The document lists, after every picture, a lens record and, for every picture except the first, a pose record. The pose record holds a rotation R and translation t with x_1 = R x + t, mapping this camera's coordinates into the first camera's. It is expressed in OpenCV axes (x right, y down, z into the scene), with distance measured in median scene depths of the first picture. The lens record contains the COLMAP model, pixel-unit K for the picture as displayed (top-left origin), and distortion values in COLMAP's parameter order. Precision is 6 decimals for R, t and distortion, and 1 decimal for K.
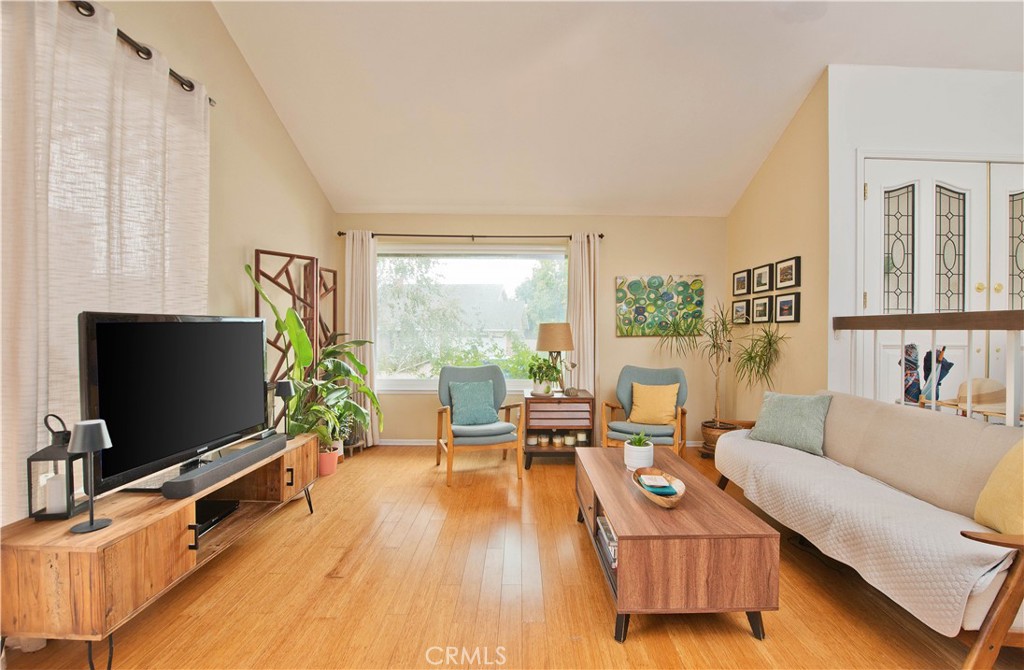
lens RADIAL K [[458.0, 0, 517.8], [0, 458.0, 338.2], [0, 0, 1]] dist [-0.000792, 0.000050]
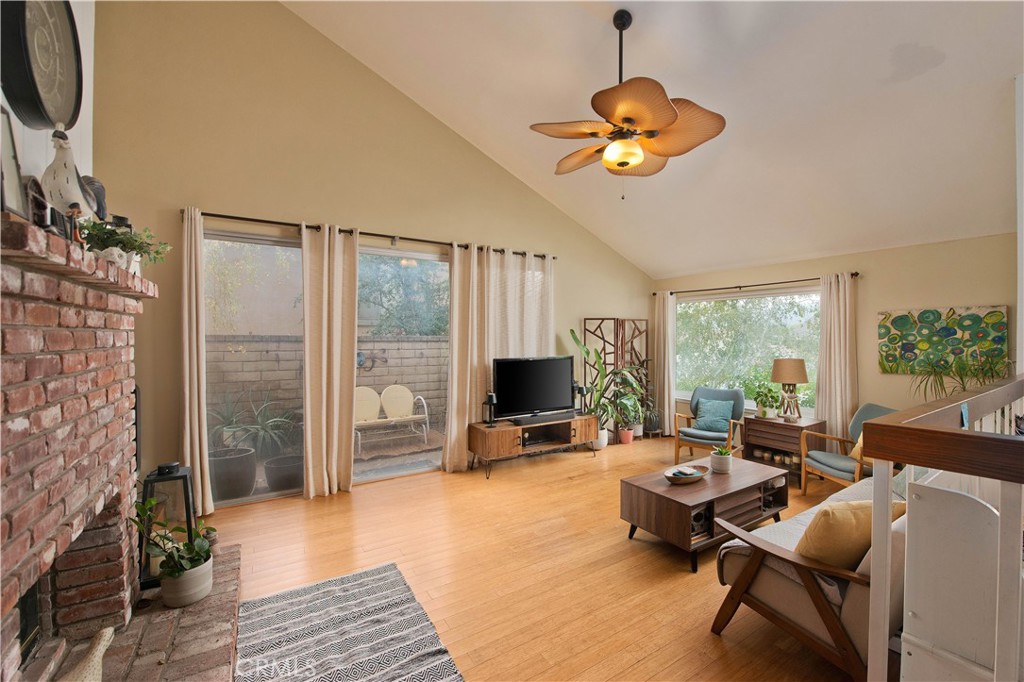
lens RADIAL K [[409.0, 0, 513.2], [0, 409.0, 349.7], [0, 0, 1]] dist [-0.001420, -0.000231]
pose [[0.515127, 0.018977, -0.856904, 0.580243], [-0.008304, 0.999818, 0.017151, -0.064419], [0.857074, -0.001719, 0.515191, -0.123392]]
